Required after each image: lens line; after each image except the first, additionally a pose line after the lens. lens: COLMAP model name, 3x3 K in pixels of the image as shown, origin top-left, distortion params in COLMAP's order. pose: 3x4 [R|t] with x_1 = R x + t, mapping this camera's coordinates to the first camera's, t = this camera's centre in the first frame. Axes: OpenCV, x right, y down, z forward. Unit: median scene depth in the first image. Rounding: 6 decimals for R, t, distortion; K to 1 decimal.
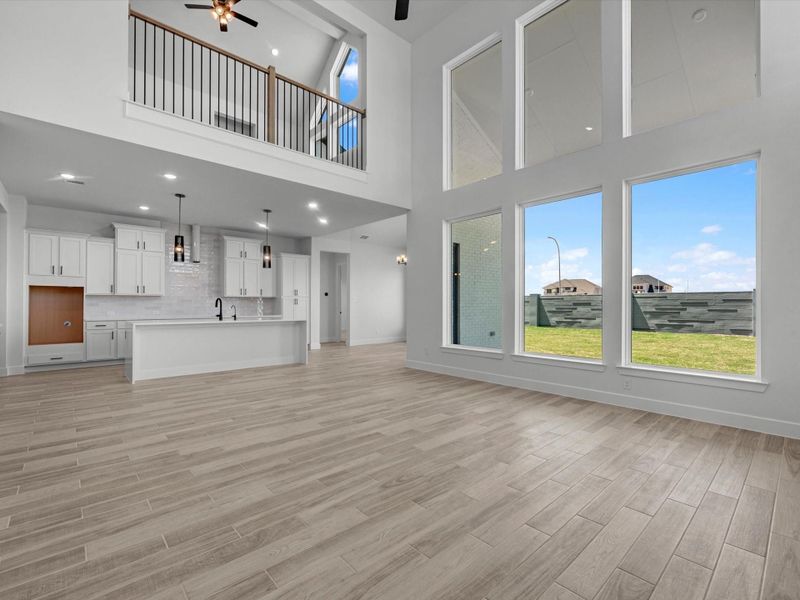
lens RADIAL K [[363.9, 0, 402.5], [0, 363.9, 303.2], [0, 0, 1]] dist [0.000425, -0.001267]
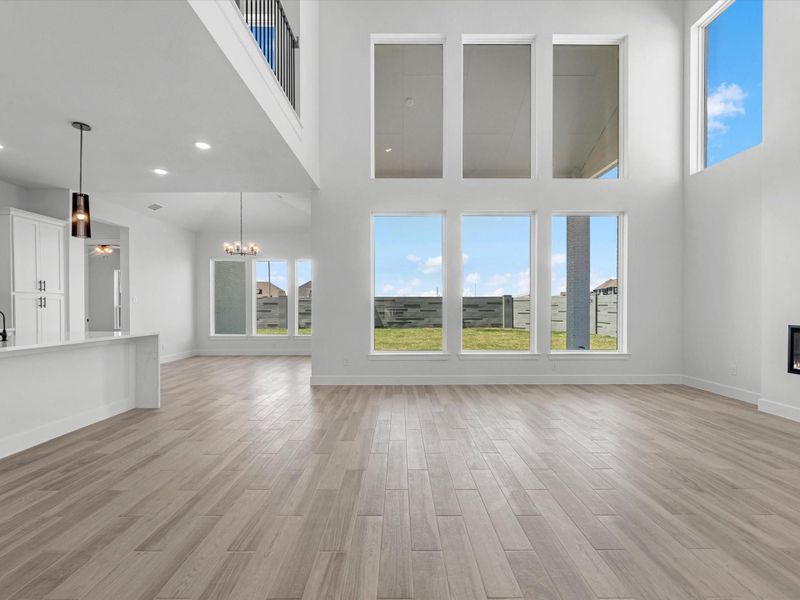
lens RADIAL K [[363.9, 0, 404.3], [0, 363.9, 307.6], [0, 0, 1]] dist [0.000425, -0.001267]
pose [[0.672883, -0.004256, 0.739736, -0.438936], [-0.000585, 0.999980, 0.006285, -0.000203], [-0.739748, -0.004662, 0.672868, 0.308403]]
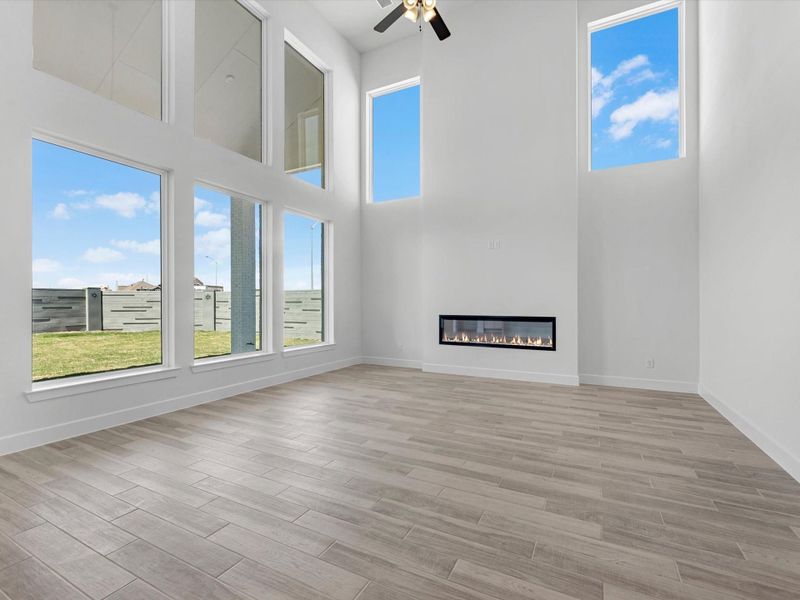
lens RADIAL K [[363.9, 0, 400.5], [0, 363.9, 300.2], [0, 0, 1]] dist [0.000425, -0.001267]
pose [[-0.330540, 0.005744, 0.943775, -0.449539], [-0.006514, 0.999944, -0.008368, 0.001330], [-0.943770, -0.008914, -0.330484, 0.629512]]
